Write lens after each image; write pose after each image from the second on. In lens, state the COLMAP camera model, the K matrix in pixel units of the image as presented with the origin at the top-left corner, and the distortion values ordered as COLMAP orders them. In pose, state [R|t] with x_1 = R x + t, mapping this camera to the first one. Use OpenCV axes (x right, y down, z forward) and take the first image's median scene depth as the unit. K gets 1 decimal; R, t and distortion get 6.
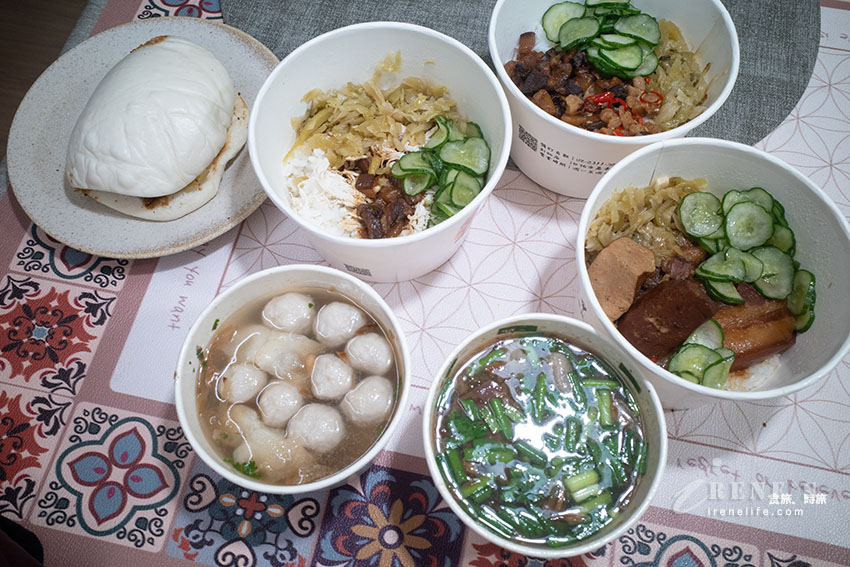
lens RADIAL K [[708.5, 0, 425.0], [0, 708.5, 283.5], [0, 0, 1]] dist [-0.010443, 0.012278]
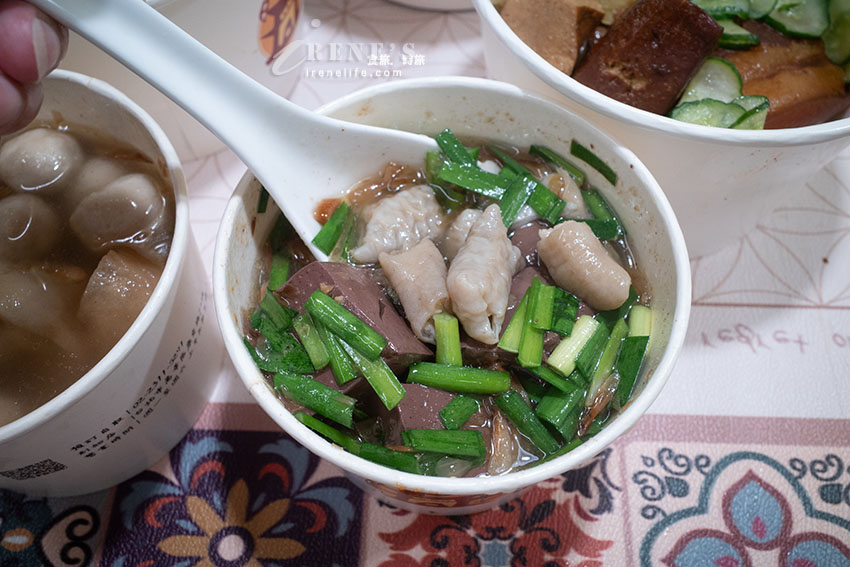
lens RADIAL K [[741.4, 0, 425.0], [0, 741.4, 283.5], [0, 0, 1]] dist [-0.038851, 0.065321]
pose [[0.984859, -0.162387, 0.060691, 0.097850], [0.166721, 0.983156, -0.074894, 0.220958], [-0.047507, 0.083878, 0.995343, 0.397174]]
